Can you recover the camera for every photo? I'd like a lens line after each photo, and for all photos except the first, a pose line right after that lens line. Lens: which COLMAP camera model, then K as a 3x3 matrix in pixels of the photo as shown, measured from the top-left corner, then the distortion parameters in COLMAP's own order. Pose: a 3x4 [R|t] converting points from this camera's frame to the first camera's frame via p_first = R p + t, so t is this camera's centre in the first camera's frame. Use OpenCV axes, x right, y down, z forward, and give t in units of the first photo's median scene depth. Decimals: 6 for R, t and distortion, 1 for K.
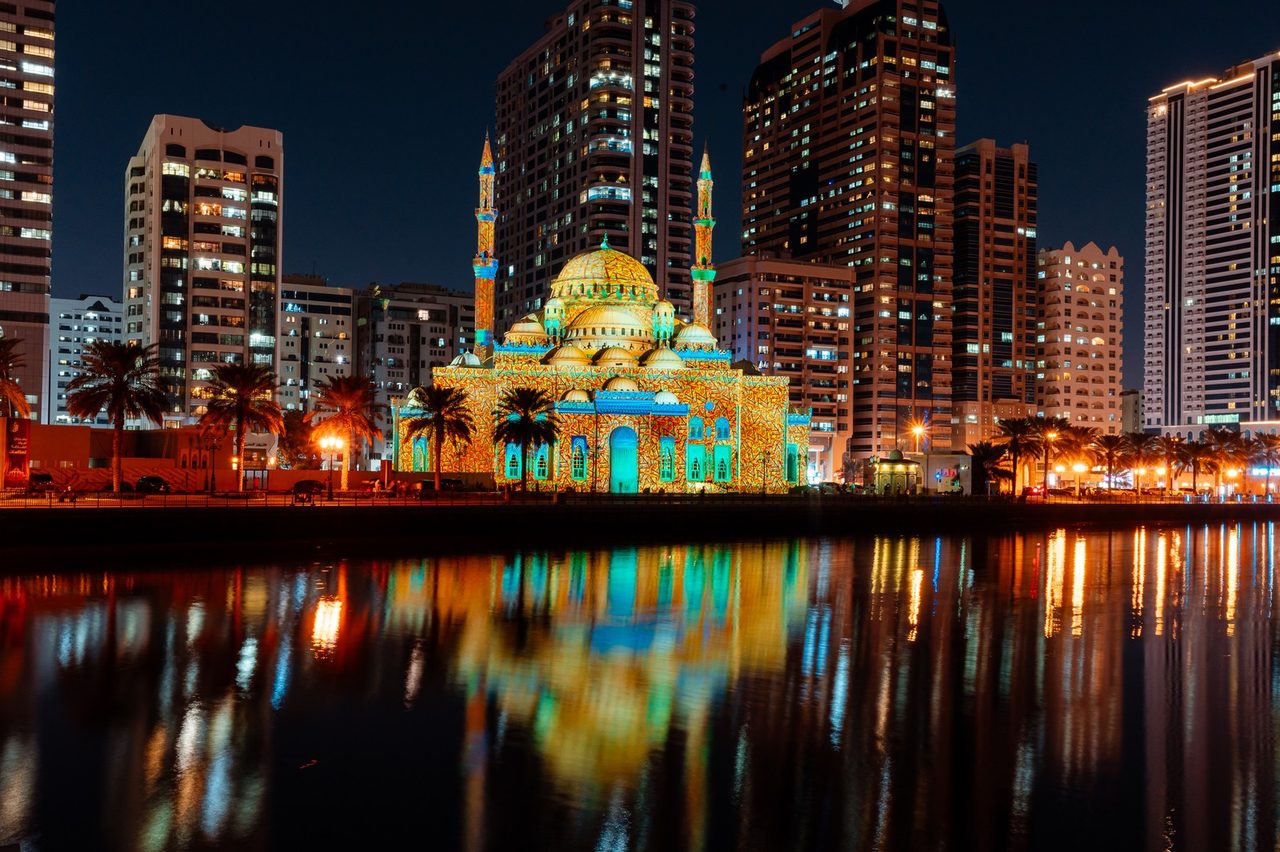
lens RADIAL K [[1164.6, 0, 496.7], [0, 1164.6, 440.6], [0, 0, 1]] dist [0.067004, 0.000000]
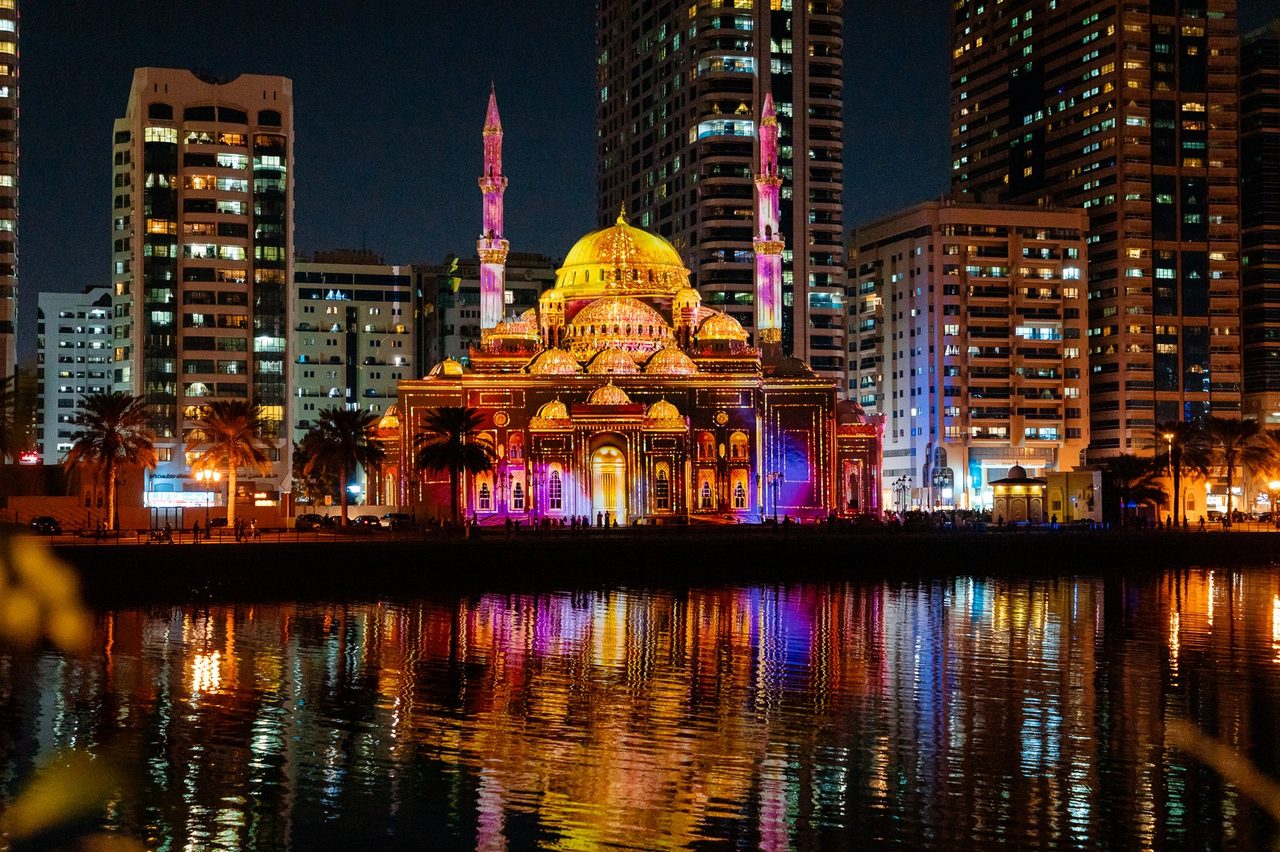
lens RADIAL K [[2055.7, 0, 634.1], [0, 2055.7, 437.1], [0, 0, 1]] dist [0.080215, 0.000000]
pose [[0.983244, -0.024239, -0.180678, 0.263348], [0.022631, 0.999684, -0.010955, -0.001672], [0.180887, 0.006683, 0.983481, -0.293186]]
